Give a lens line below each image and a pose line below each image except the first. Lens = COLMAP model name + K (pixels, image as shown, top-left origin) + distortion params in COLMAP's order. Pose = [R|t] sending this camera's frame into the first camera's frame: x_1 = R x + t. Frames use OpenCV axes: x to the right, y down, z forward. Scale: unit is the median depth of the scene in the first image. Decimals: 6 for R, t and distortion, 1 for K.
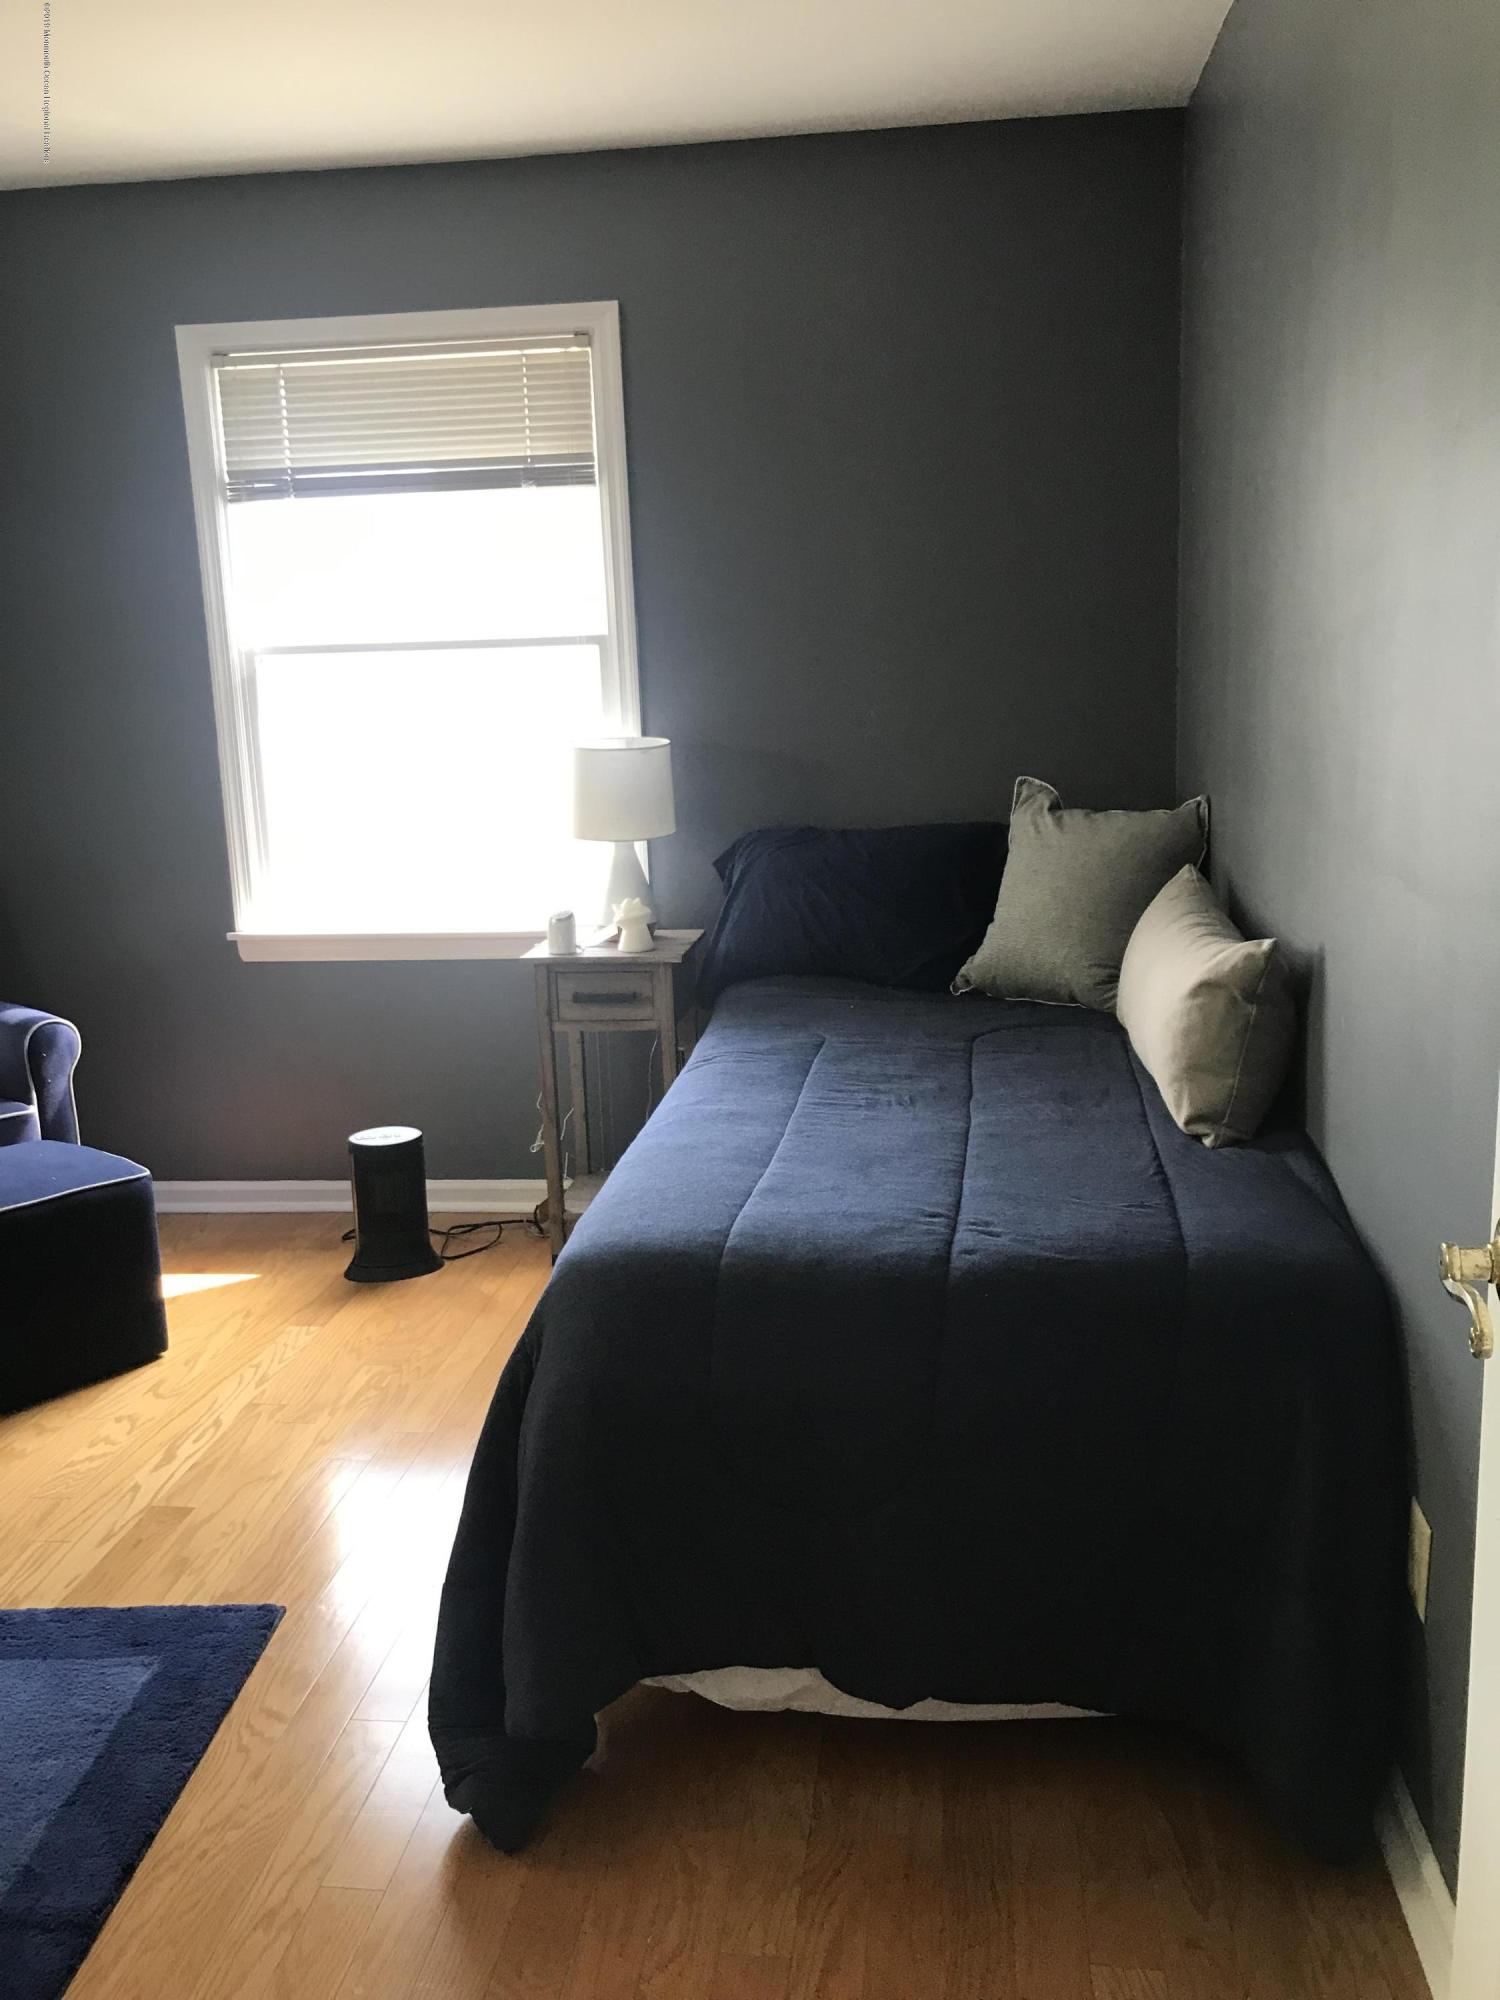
lens RADIAL K [[1632.2, 0, 748.5], [0, 1632.2, 999.9], [0, 0, 1]] dist [0.025705, -0.027039]
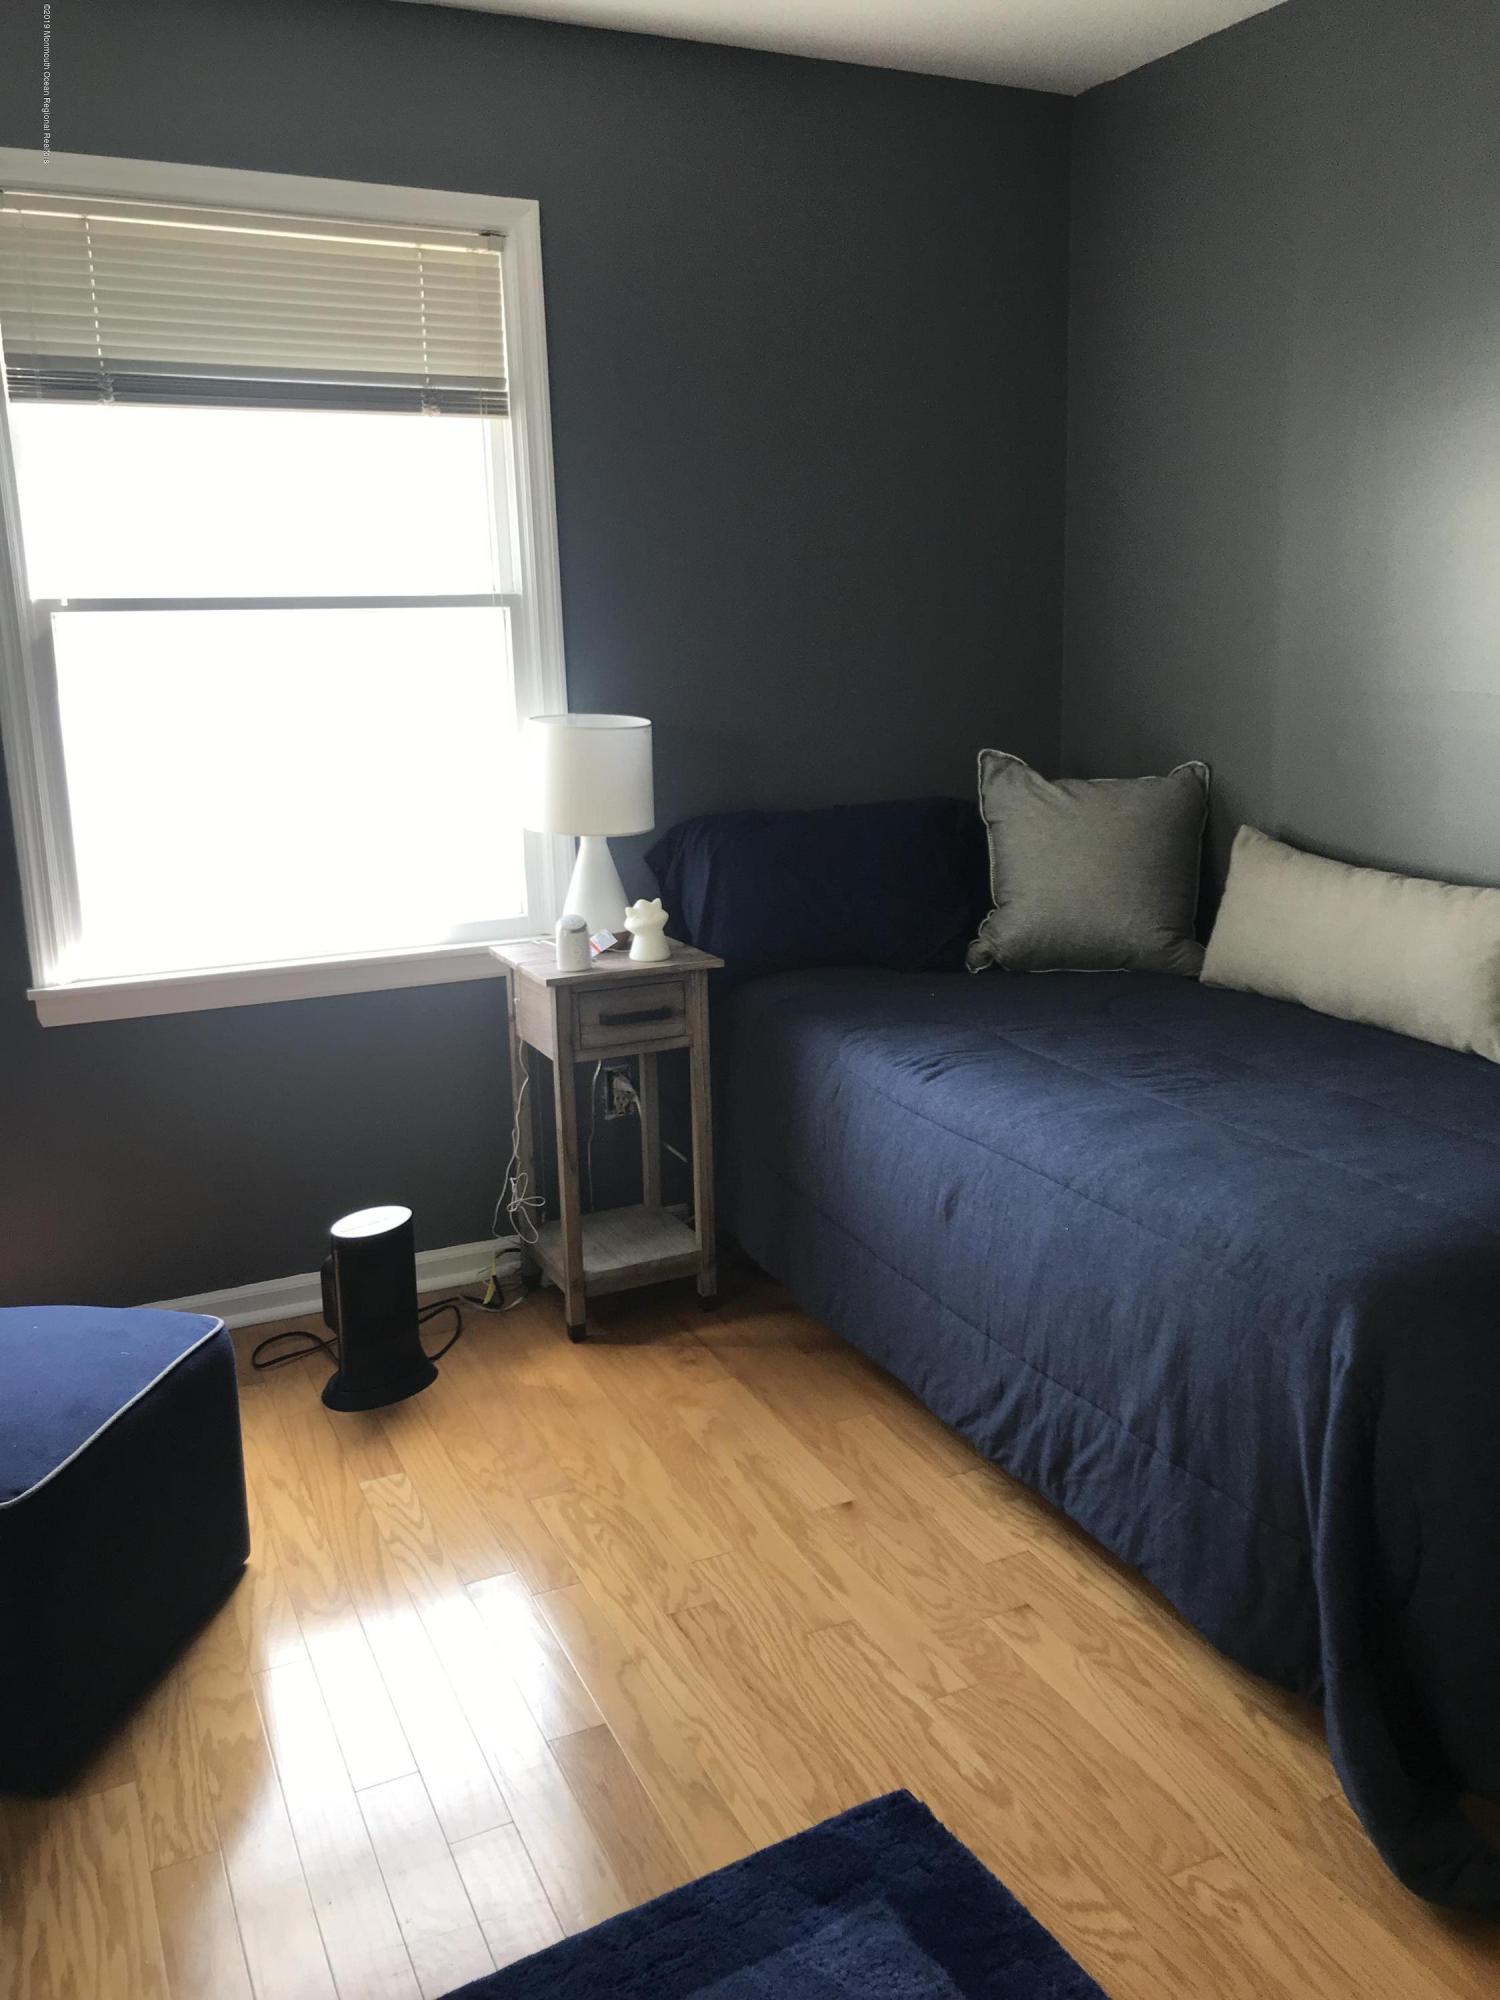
lens RADIAL K [[1632.2, 0, 747.8], [0, 1632.2, 997.7], [0, 0, 1]] dist [0.025705, -0.027039]
pose [[0.842996, -0.103267, 0.527914, -0.473239], [0.099588, 0.994396, 0.035490, -0.034356], [-0.528620, 0.022656, 0.848556, 0.226626]]
